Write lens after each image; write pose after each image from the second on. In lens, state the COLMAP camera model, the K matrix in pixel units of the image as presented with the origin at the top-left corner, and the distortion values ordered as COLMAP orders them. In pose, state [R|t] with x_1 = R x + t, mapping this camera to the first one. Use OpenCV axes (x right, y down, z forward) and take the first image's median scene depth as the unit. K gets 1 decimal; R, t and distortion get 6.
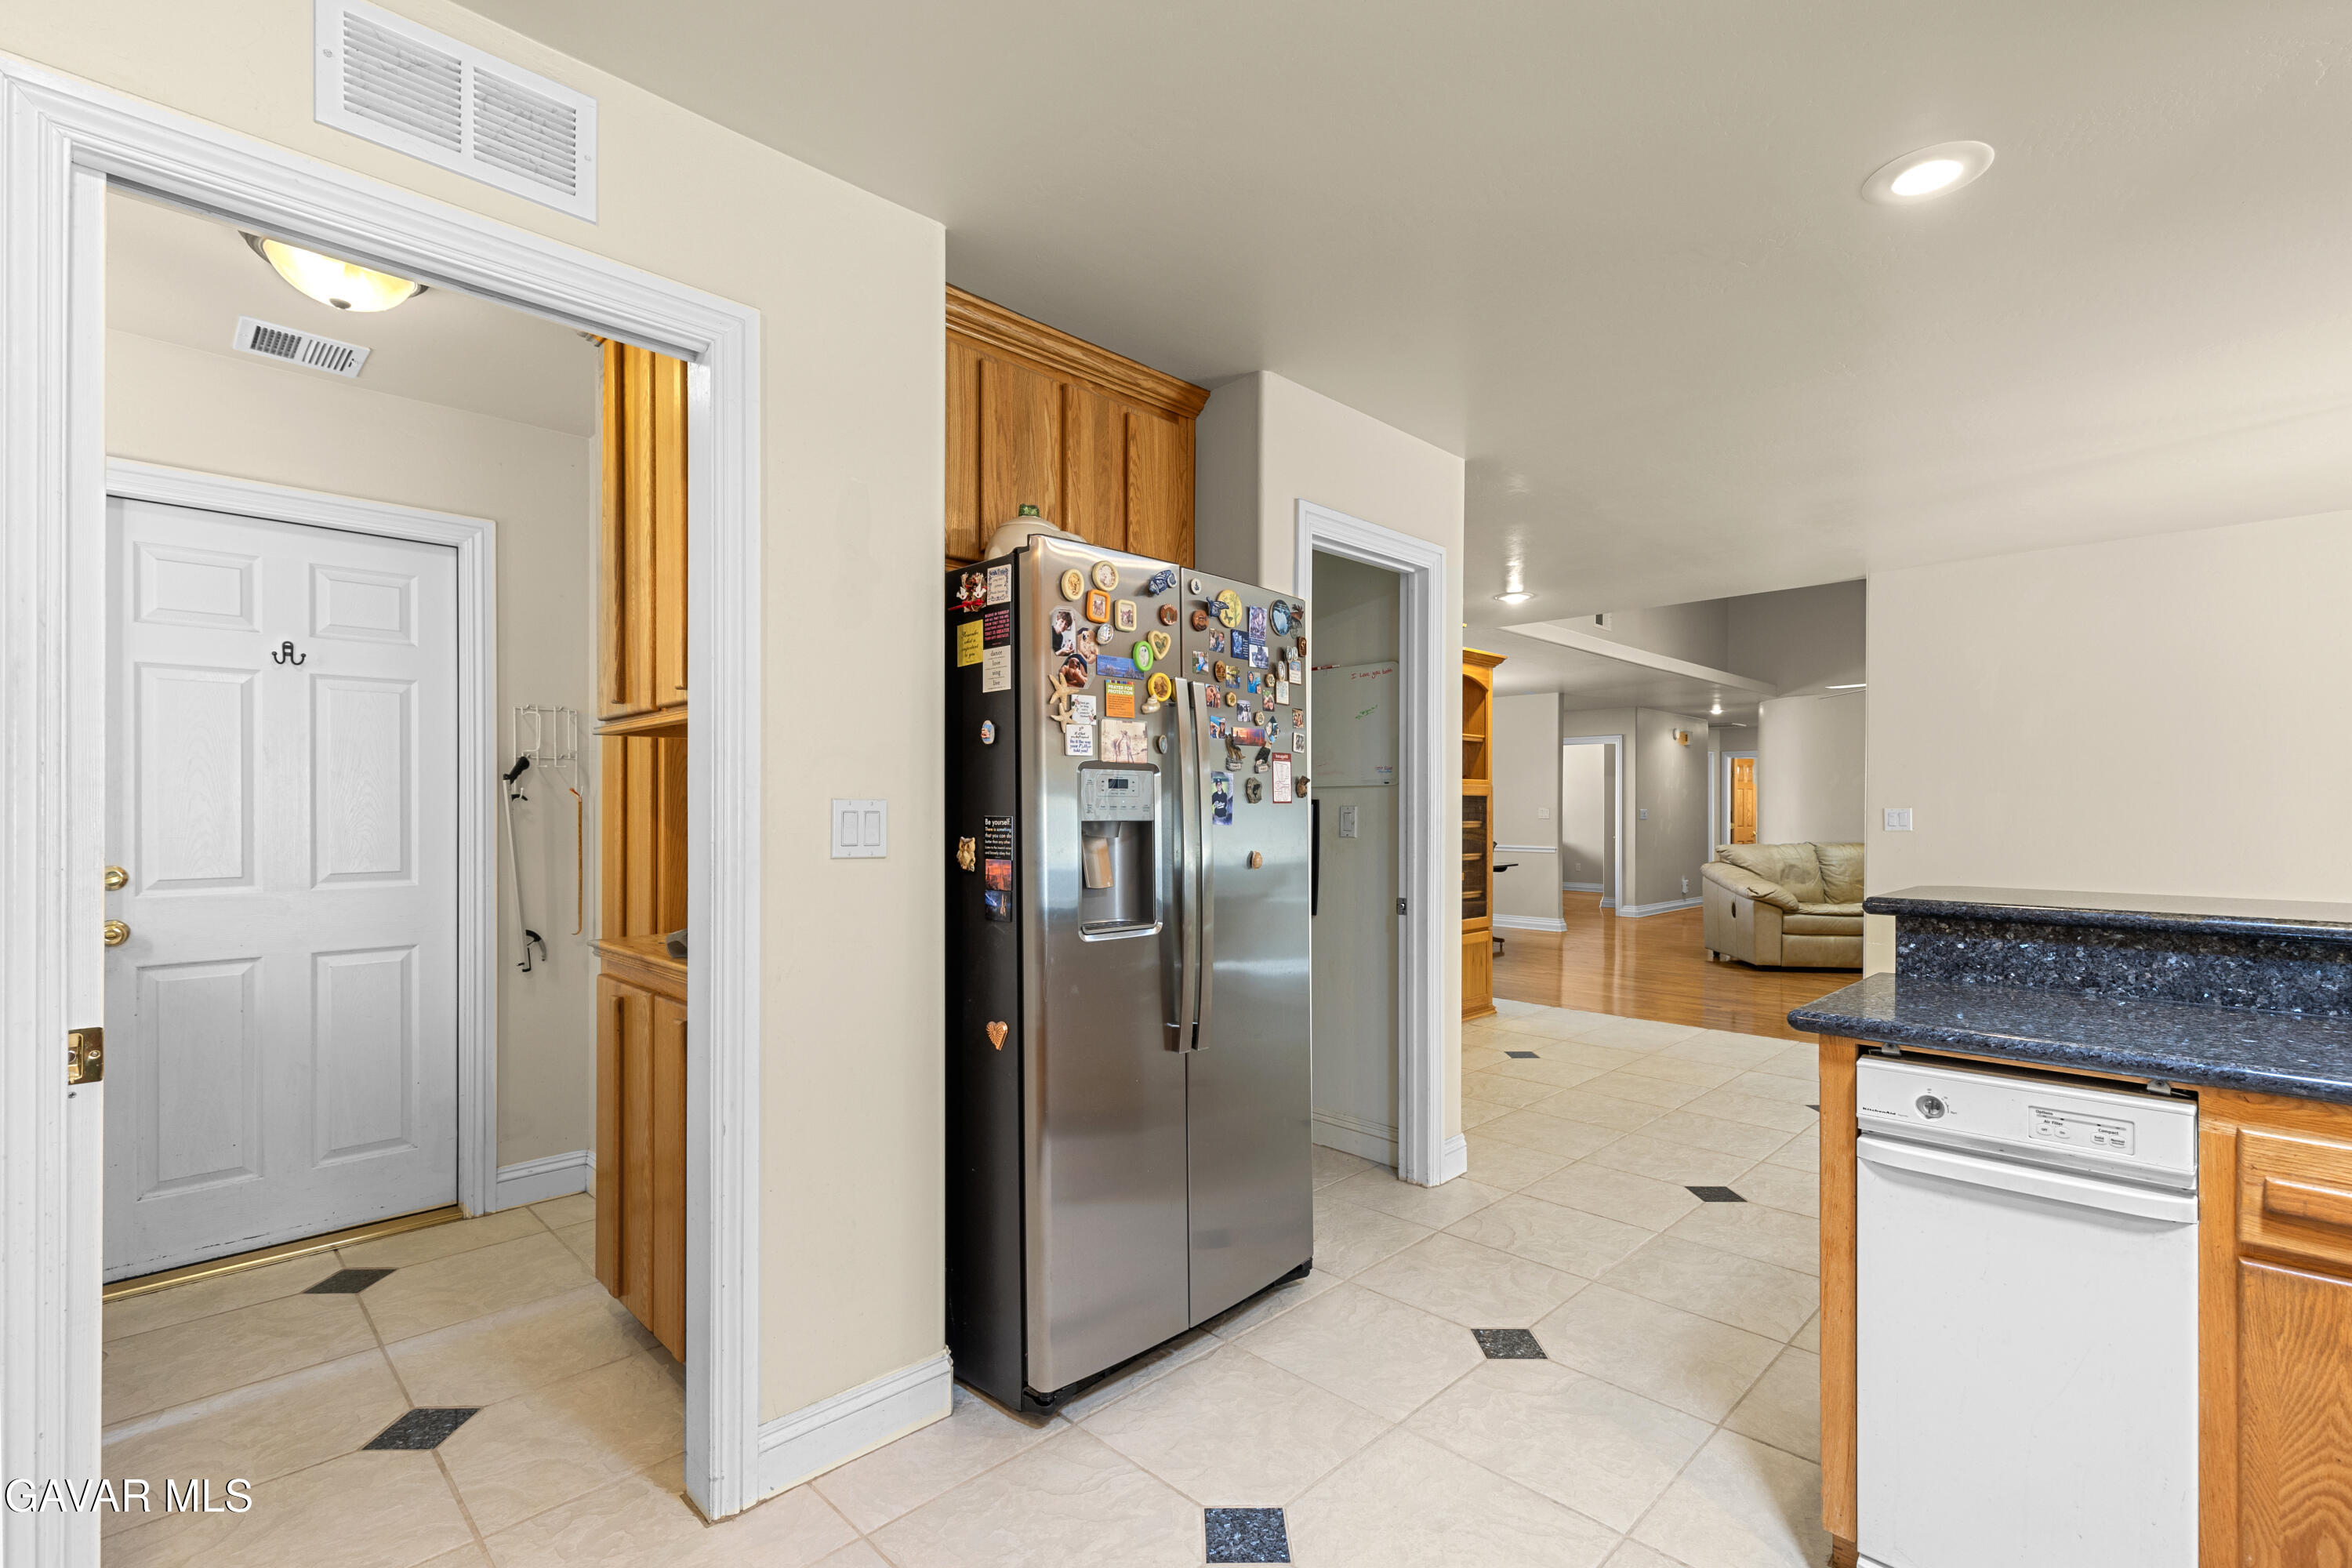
lens RADIAL K [[1063.7, 0, 1179.2], [0, 1063.7, 806.9], [0, 0, 1]] dist [0.008014, 0.000638]
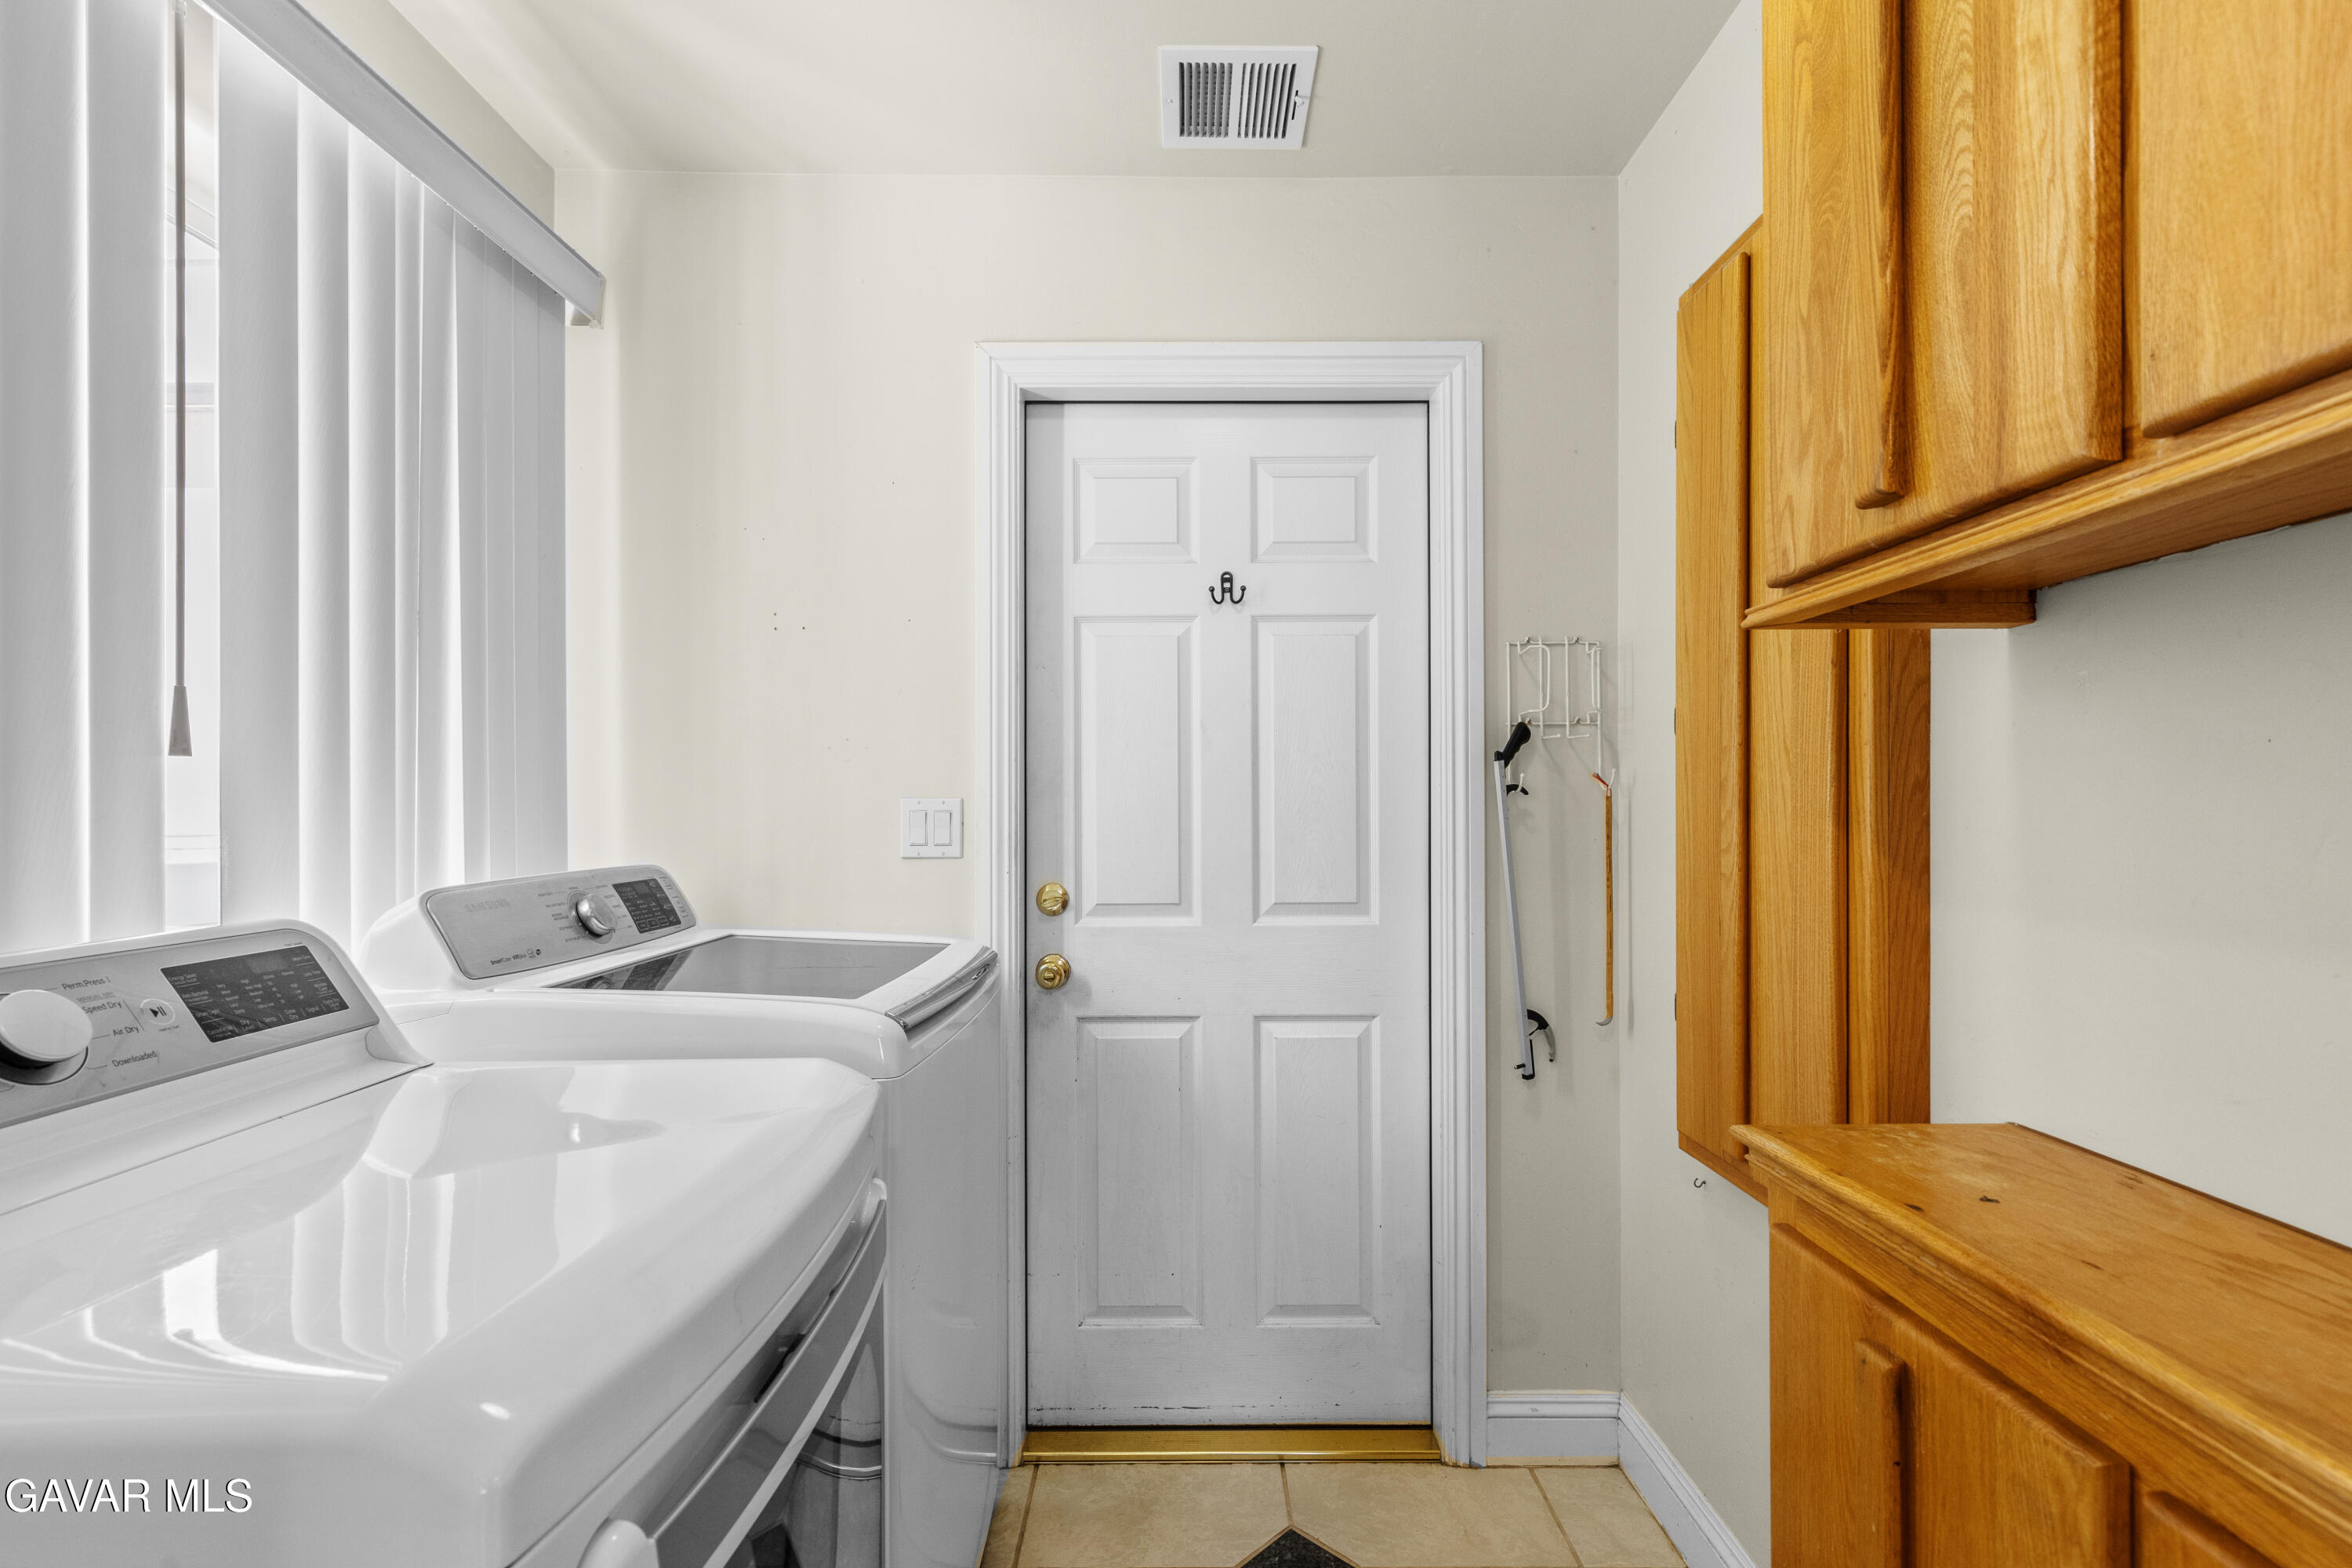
lens RADIAL K [[1063.7, 0, 1179.2], [0, 1063.7, 806.9], [0, 0, 1]] dist [0.008014, 0.000638]
pose [[0.704812, -0.001758, -0.709392, -0.342261], [0.002587, 0.999997, 0.000093, 0.000361], [0.709389, -0.001901, 0.704814, 0.462387]]
